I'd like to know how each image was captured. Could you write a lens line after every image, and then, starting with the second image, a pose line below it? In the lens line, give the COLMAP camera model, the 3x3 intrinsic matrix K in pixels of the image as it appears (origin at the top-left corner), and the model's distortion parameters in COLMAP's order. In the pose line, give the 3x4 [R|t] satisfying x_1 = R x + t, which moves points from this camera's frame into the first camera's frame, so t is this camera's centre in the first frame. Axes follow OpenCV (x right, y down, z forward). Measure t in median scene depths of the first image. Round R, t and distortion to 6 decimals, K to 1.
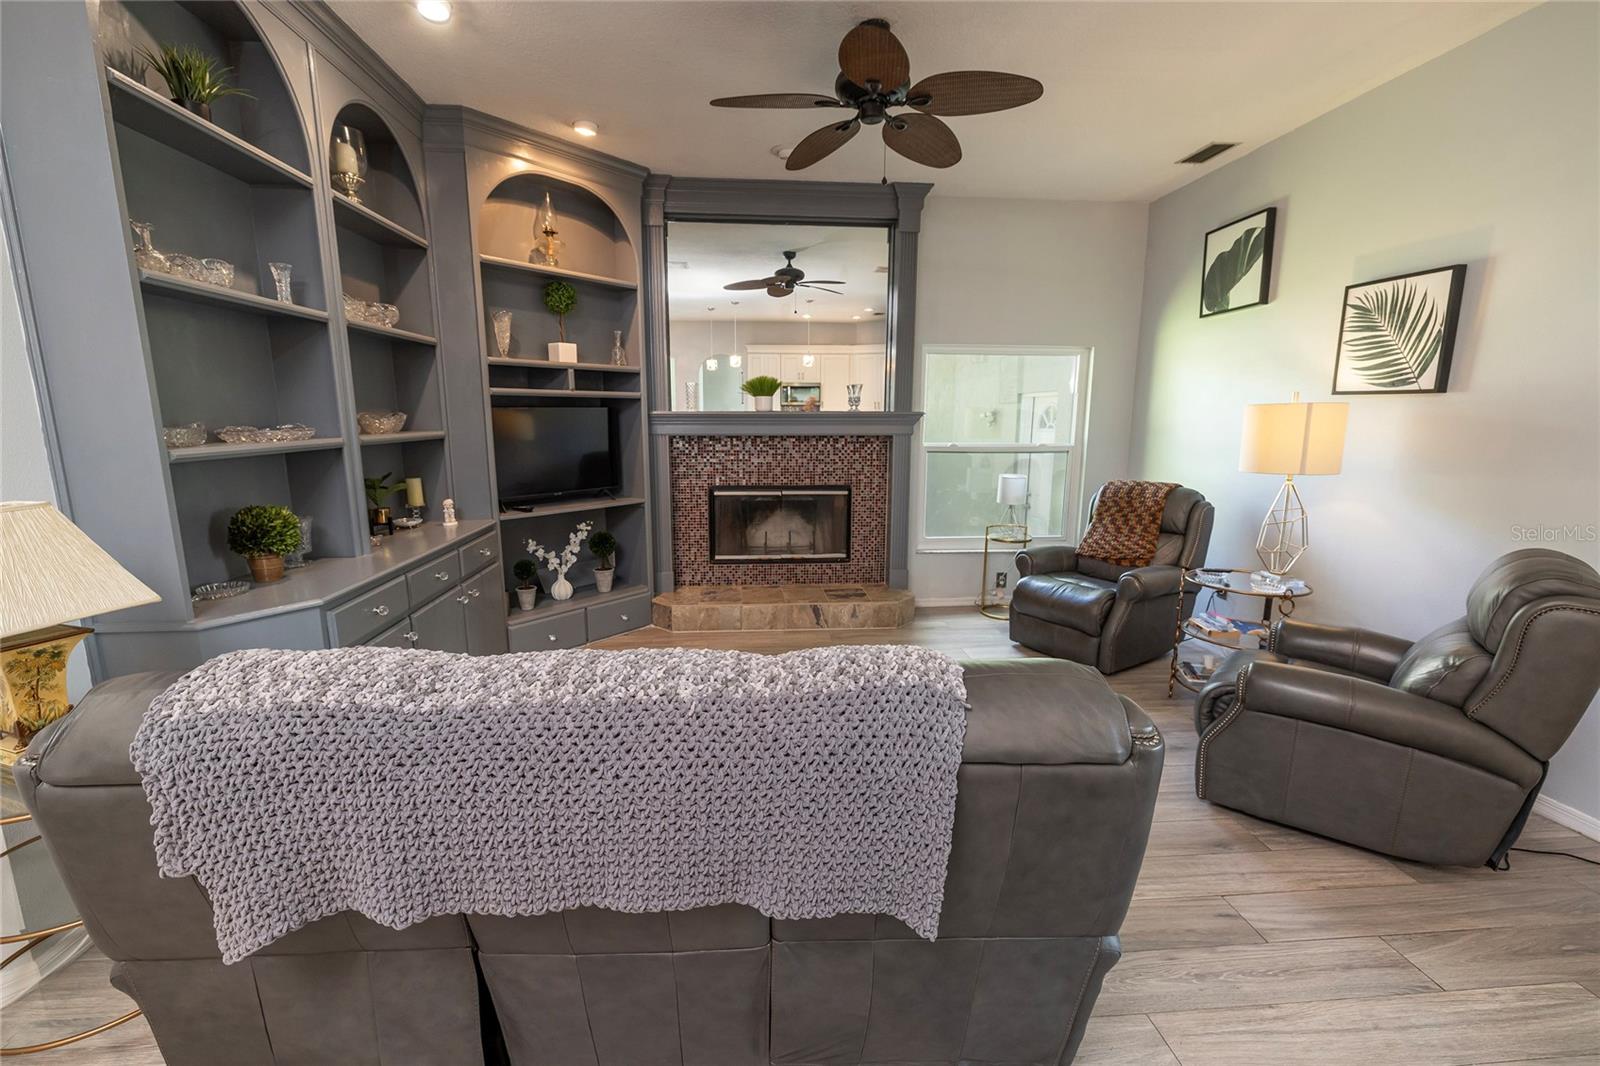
lens RADIAL K [[674.3, 0, 797.6], [0, 674.3, 532.6], [0, 0, 1]] dist [-0.000627, -0.000411]
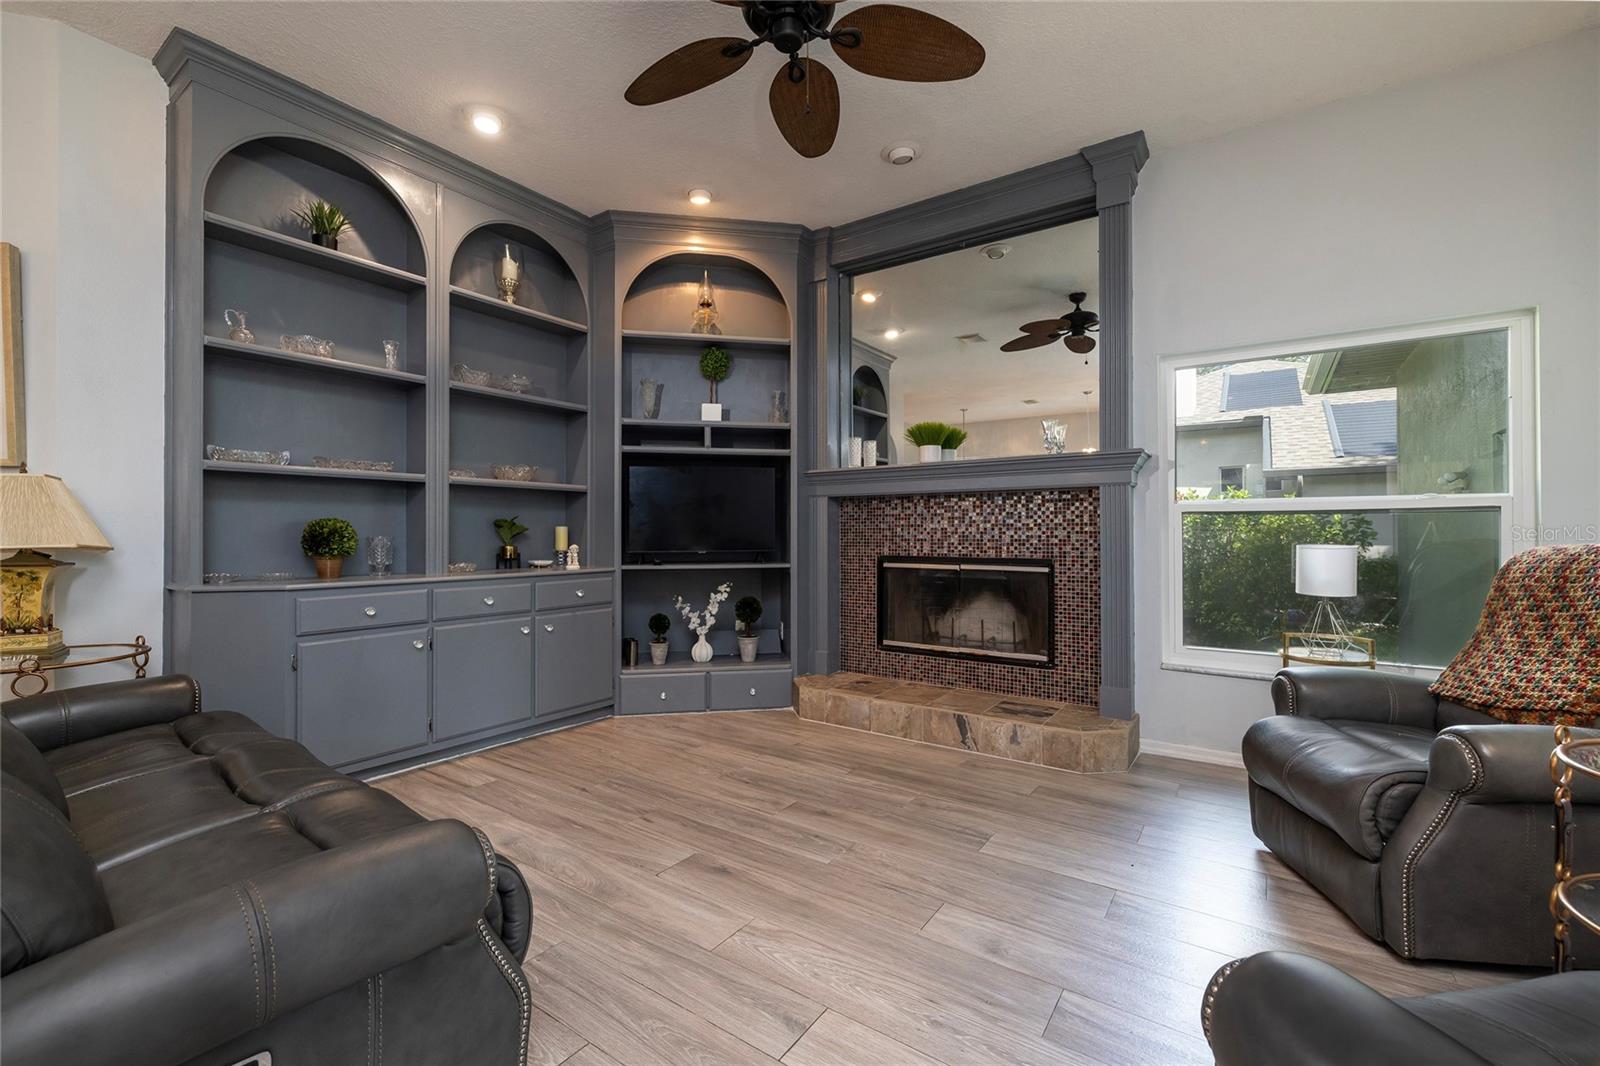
lens RADIAL K [[674.3, 0, 796.6], [0, 674.3, 529.8], [0, 0, 1]] dist [-0.000627, -0.000411]
pose [[0.766184, -0.008144, -0.642570, 0.384750], [-0.109769, 0.983565, -0.143352, 0.036698], [0.633177, 0.180369, 0.752698, 0.323458]]
